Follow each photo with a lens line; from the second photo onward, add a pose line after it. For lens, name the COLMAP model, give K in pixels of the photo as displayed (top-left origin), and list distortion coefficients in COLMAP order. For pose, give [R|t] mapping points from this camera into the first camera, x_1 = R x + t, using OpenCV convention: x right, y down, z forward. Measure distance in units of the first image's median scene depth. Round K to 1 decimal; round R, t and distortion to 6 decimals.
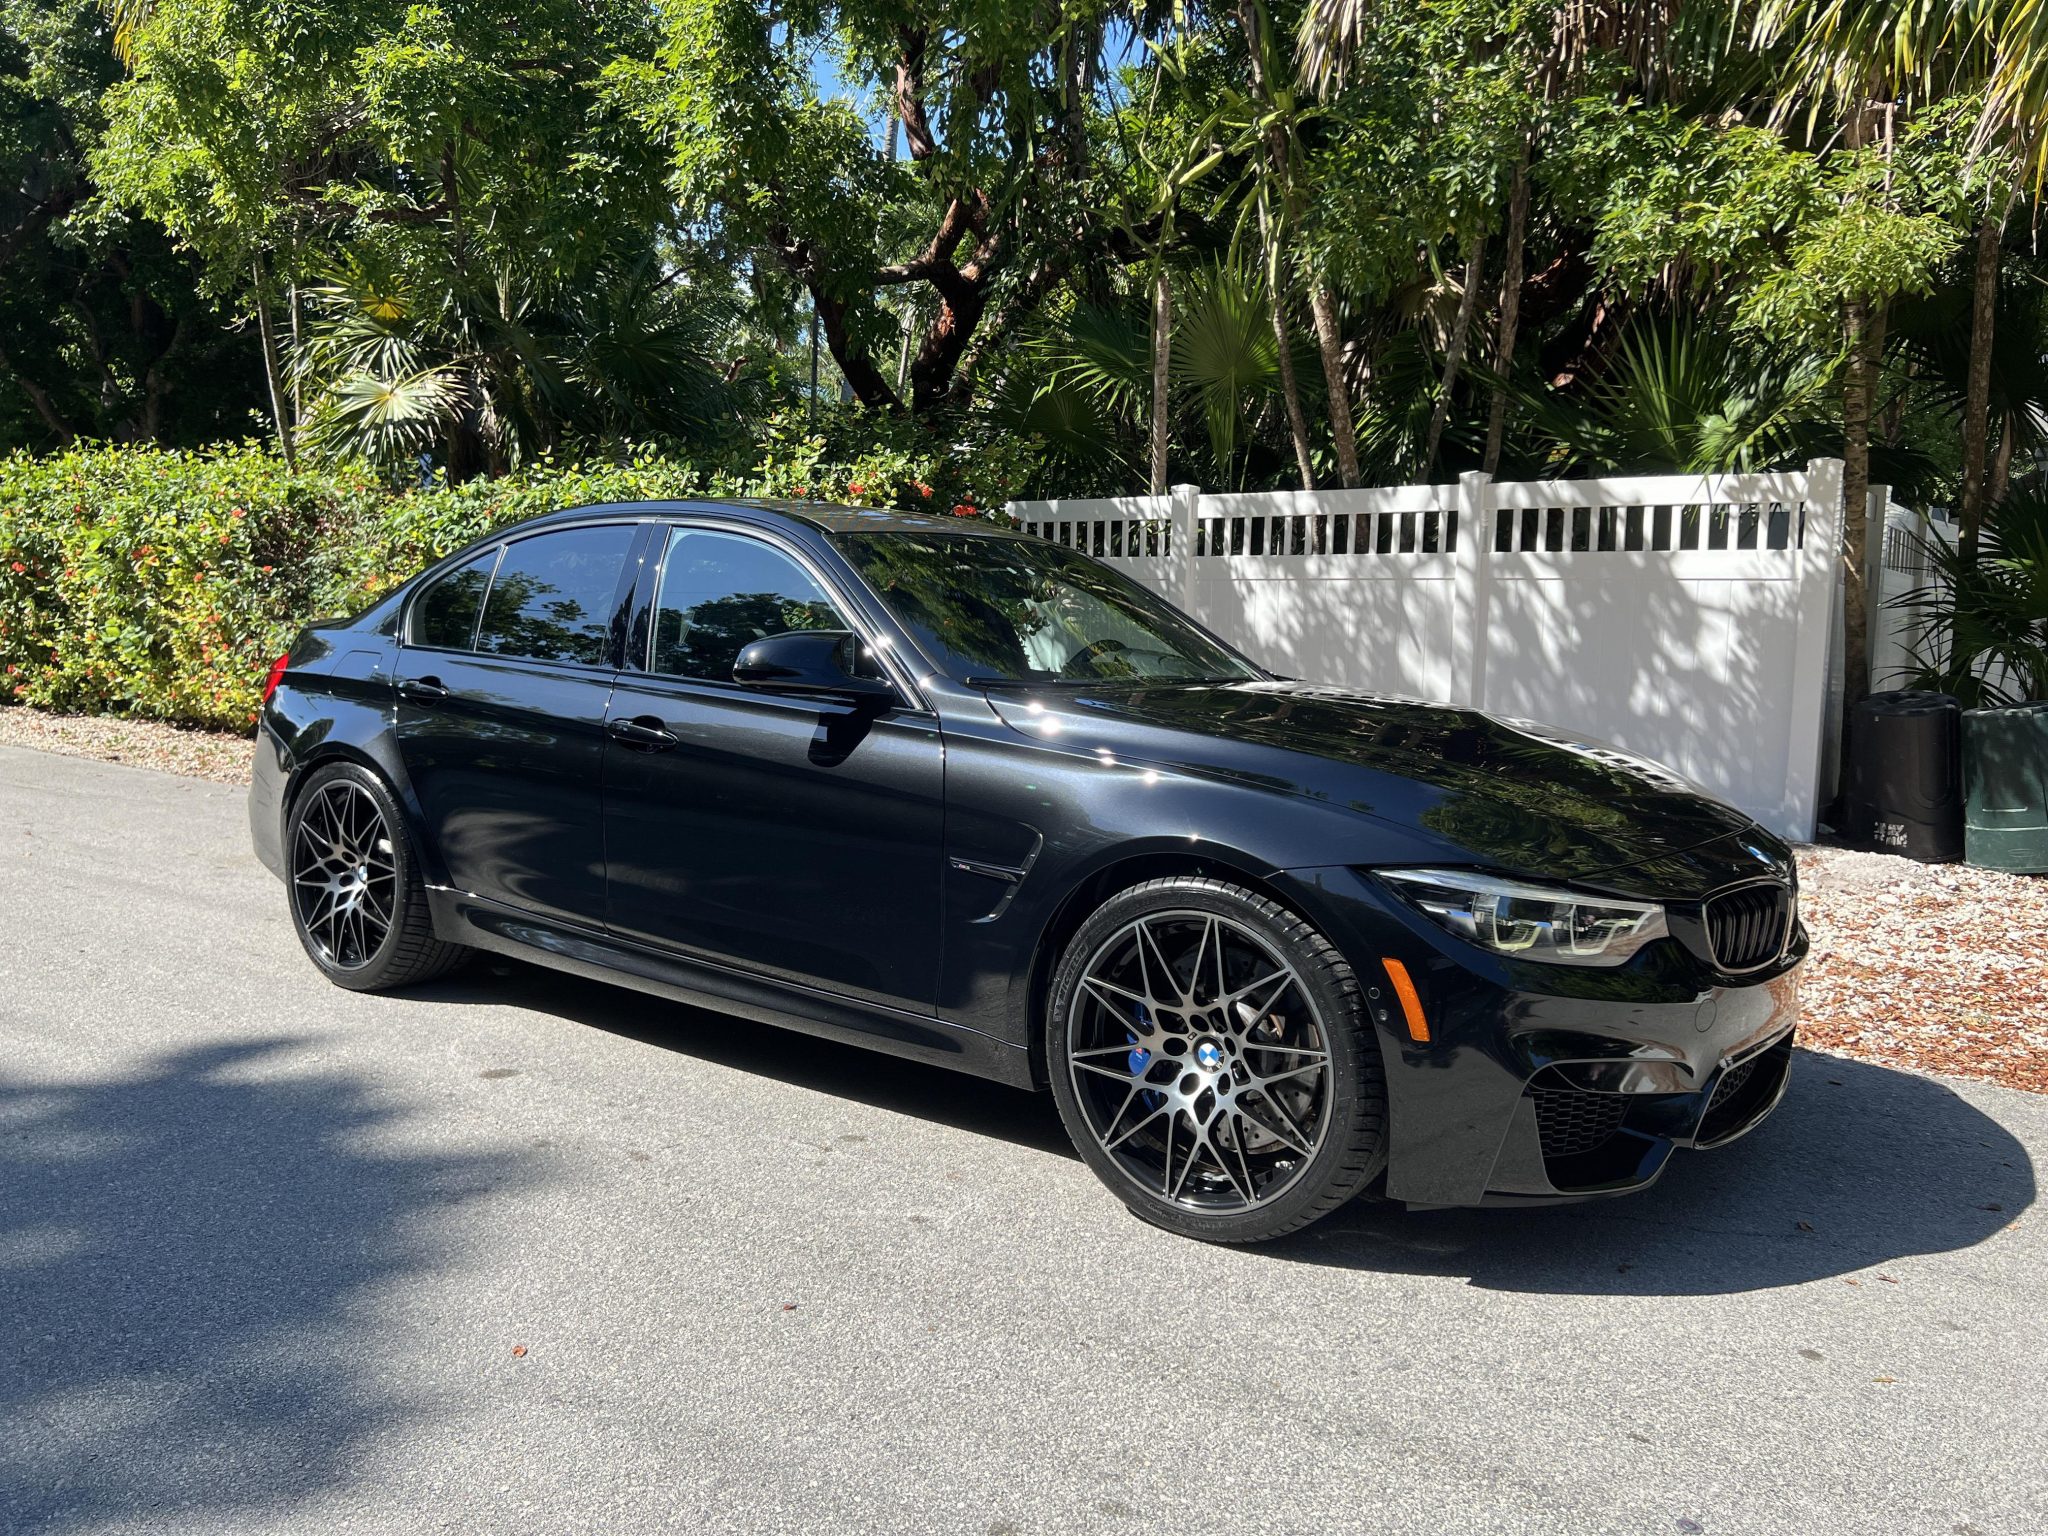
lens RADIAL K [[1547.4, 0, 1021.2], [0, 1547.4, 763.4], [0, 0, 1]] dist [0.058656, -0.059670]
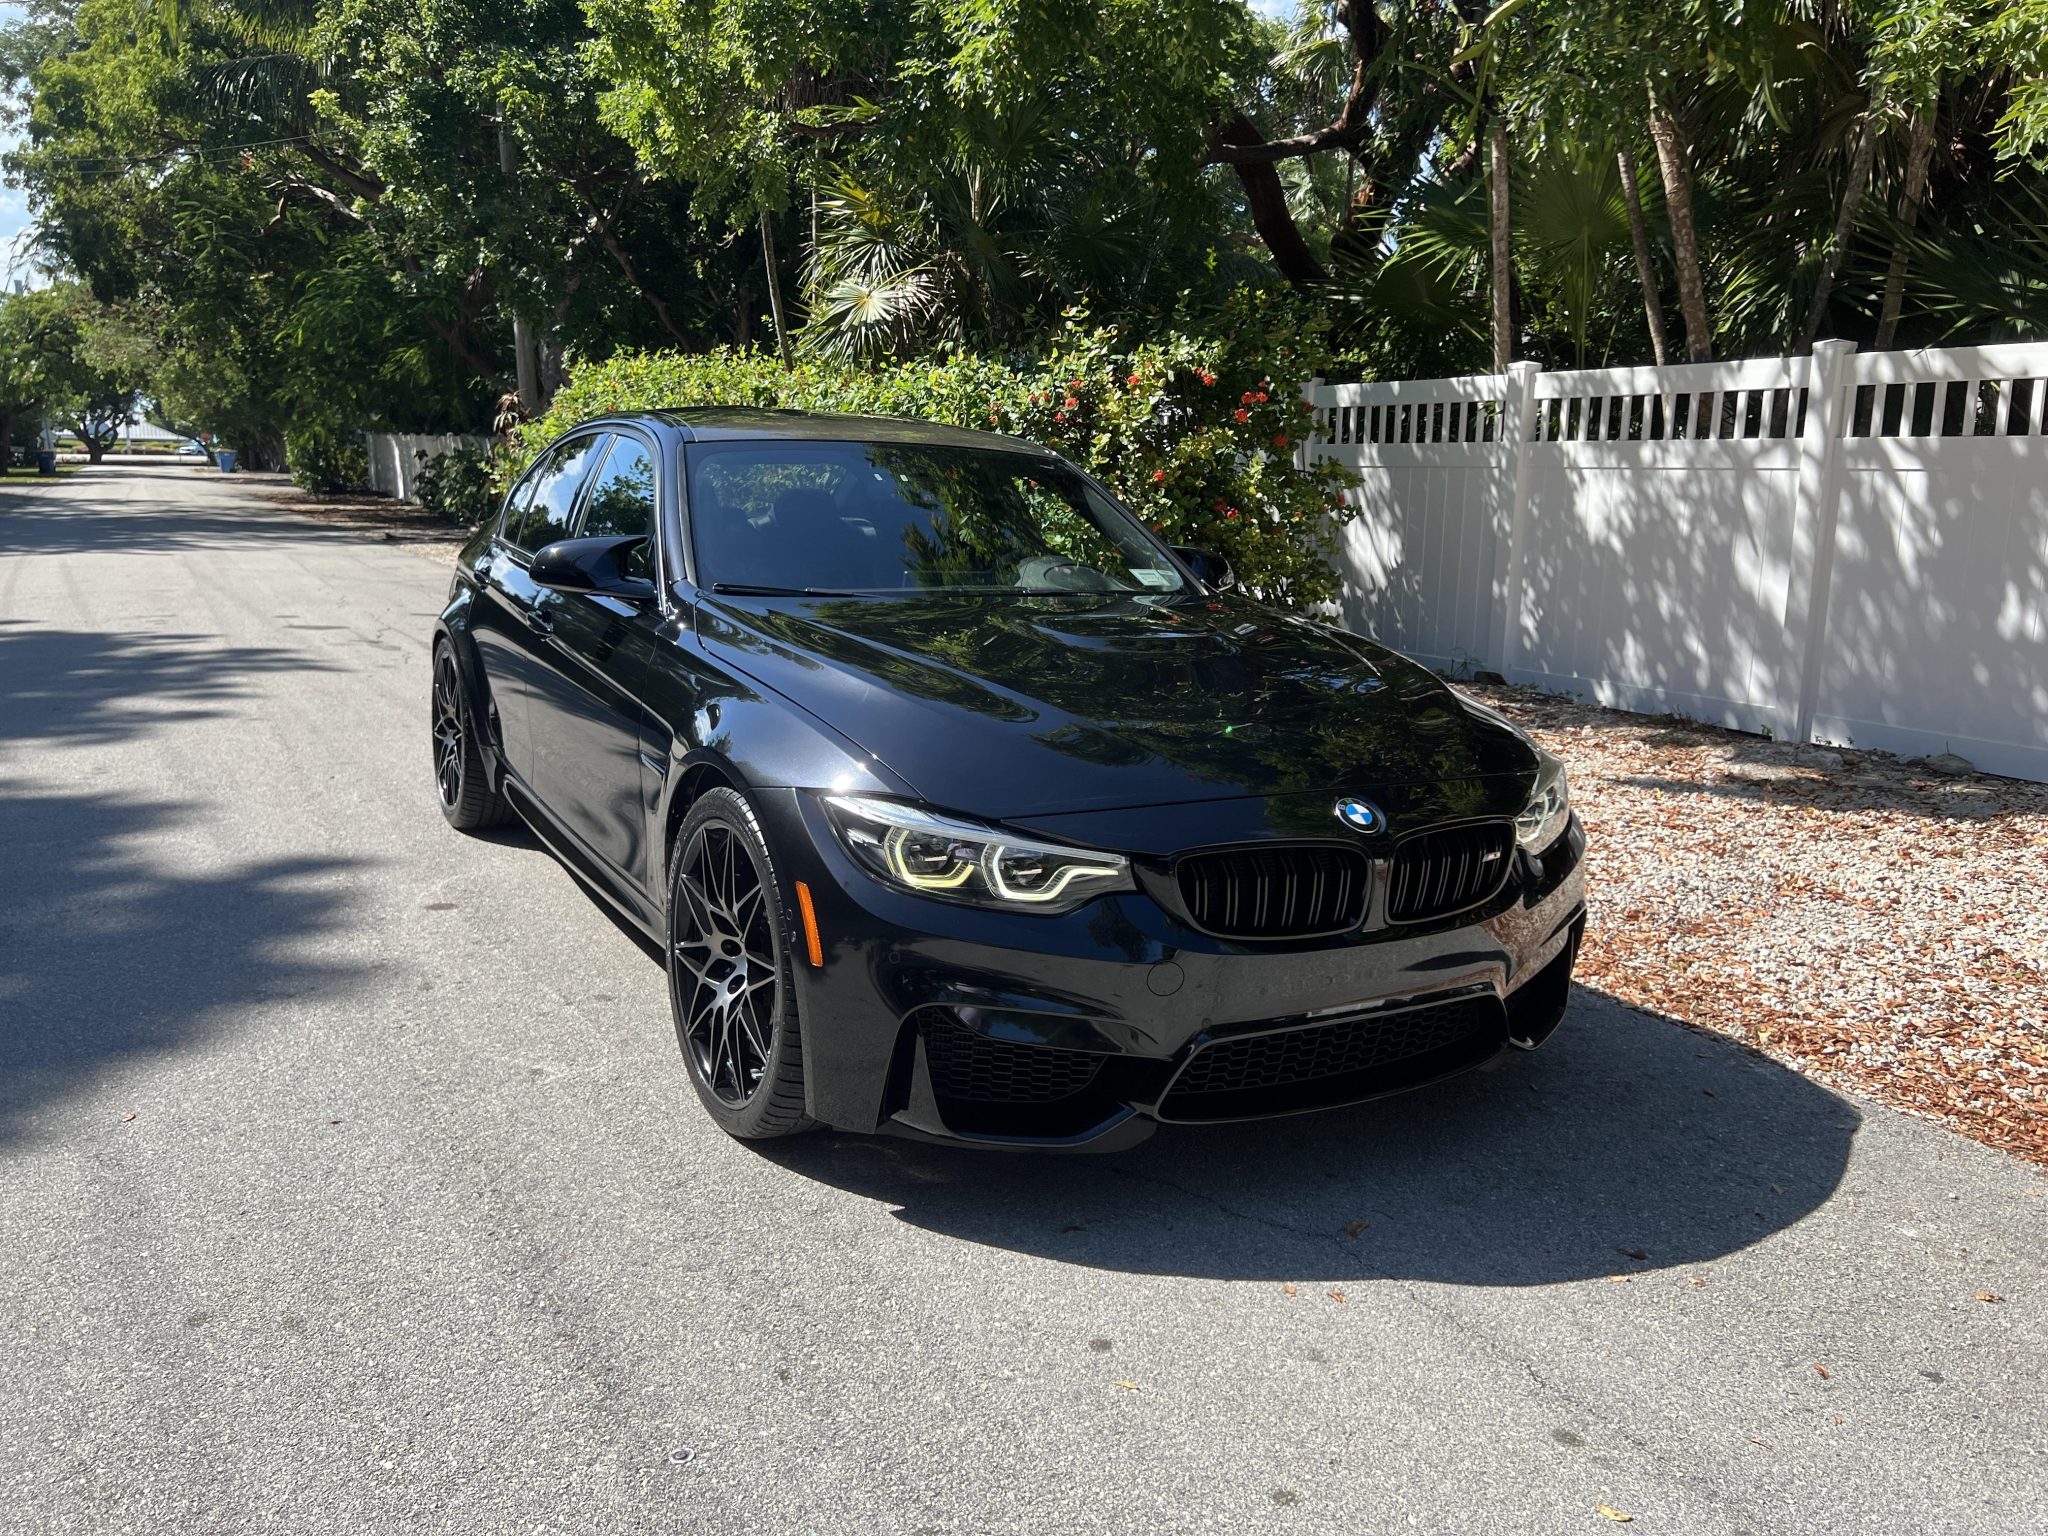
lens RADIAL K [[1547.4, 0, 1024.2], [0, 1547.4, 747.0], [0, 0, 1]] dist [0.058656, -0.059670]
pose [[0.913703, 0.071186, -0.400100, 0.230409], [-0.043664, 0.996036, 0.077500, -0.014595], [0.404031, -0.053342, 0.913189, 0.040962]]
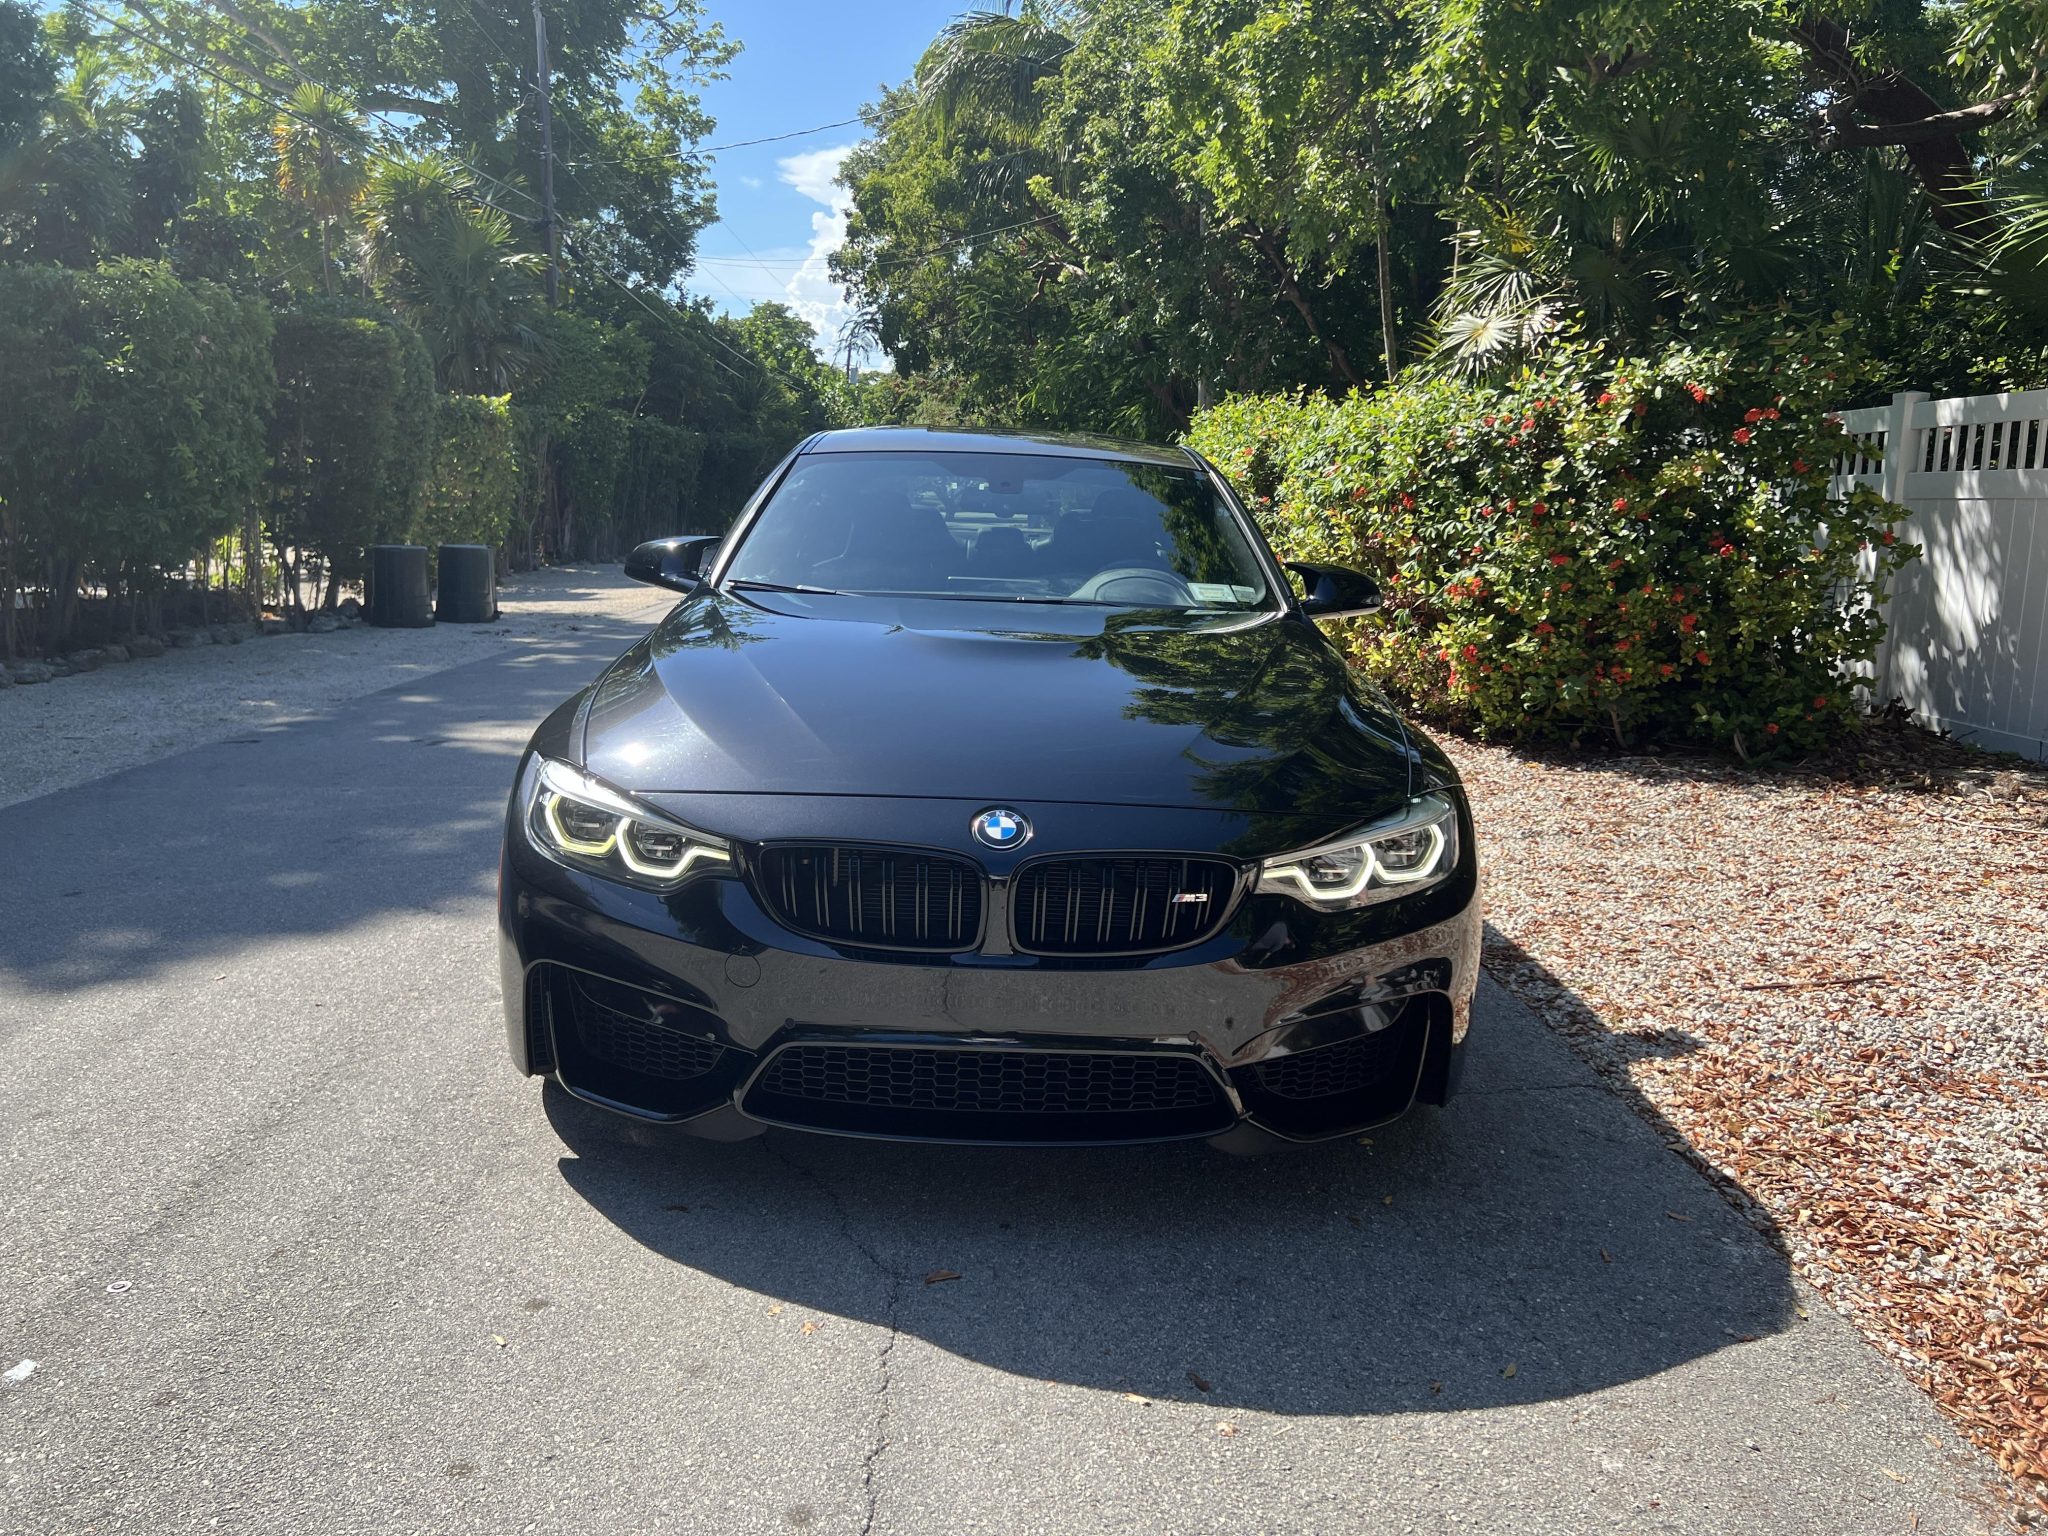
lens RADIAL K [[1547.4, 0, 1035.9], [0, 1547.4, 759.1], [0, 0, 1]] dist [0.058656, -0.059670]
pose [[0.607802, 0.124919, -0.784201, 0.395537], [-0.093186, 0.991946, 0.085787, -0.017206], [0.788602, 0.020936, 0.614548, 0.185198]]
